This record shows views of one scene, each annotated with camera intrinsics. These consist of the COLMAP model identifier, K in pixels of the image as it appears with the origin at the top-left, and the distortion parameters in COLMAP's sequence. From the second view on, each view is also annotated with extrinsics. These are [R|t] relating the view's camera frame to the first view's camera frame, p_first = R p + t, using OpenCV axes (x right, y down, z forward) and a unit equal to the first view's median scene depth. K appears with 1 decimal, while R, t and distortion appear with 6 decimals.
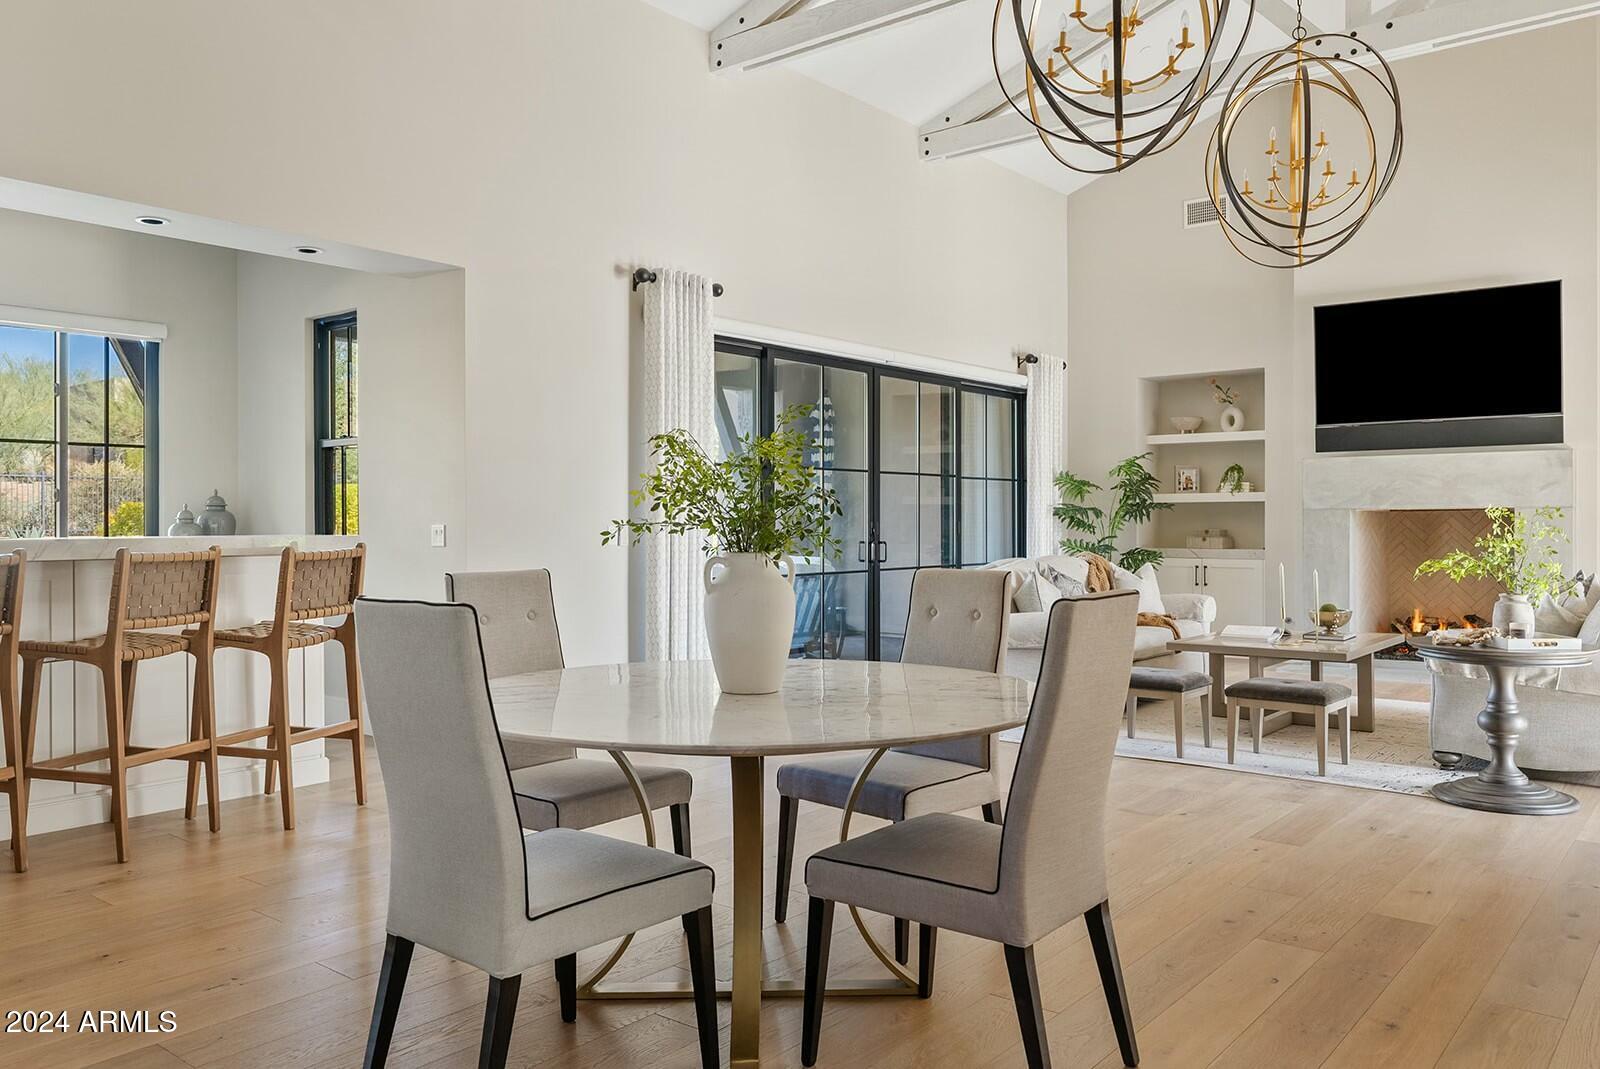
lens RADIAL K [[1209.9, 0, 798.6], [0, 1209.9, 520.3], [0, 0, 1]] dist [0.002312, 0.000338]
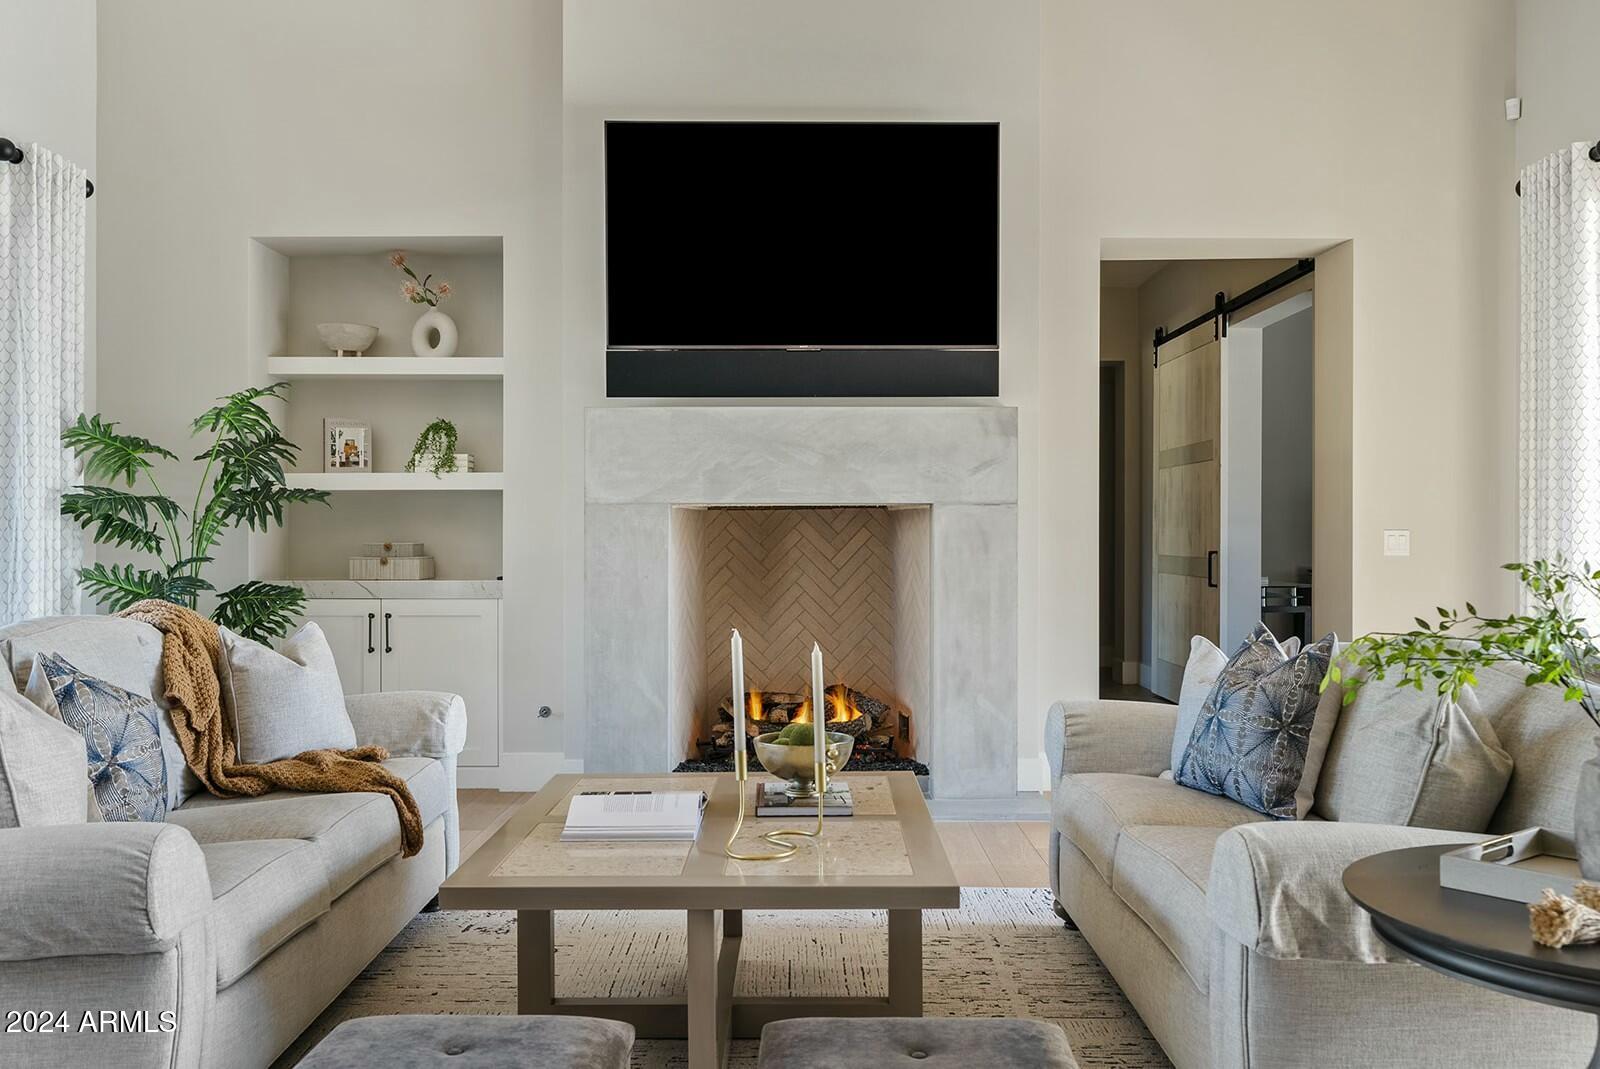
lens RADIAL K [[1432.4, 0, 802.1], [0, 1432.4, 531.1], [0, 0, 1]] dist [0.006880, 0.002530]
pose [[0.776369, 0.001704, 0.630276, 0.089583], [-0.001038, 0.999998, -0.001425, 0.003348], [-0.630277, 0.000452, 0.776370, 0.420657]]
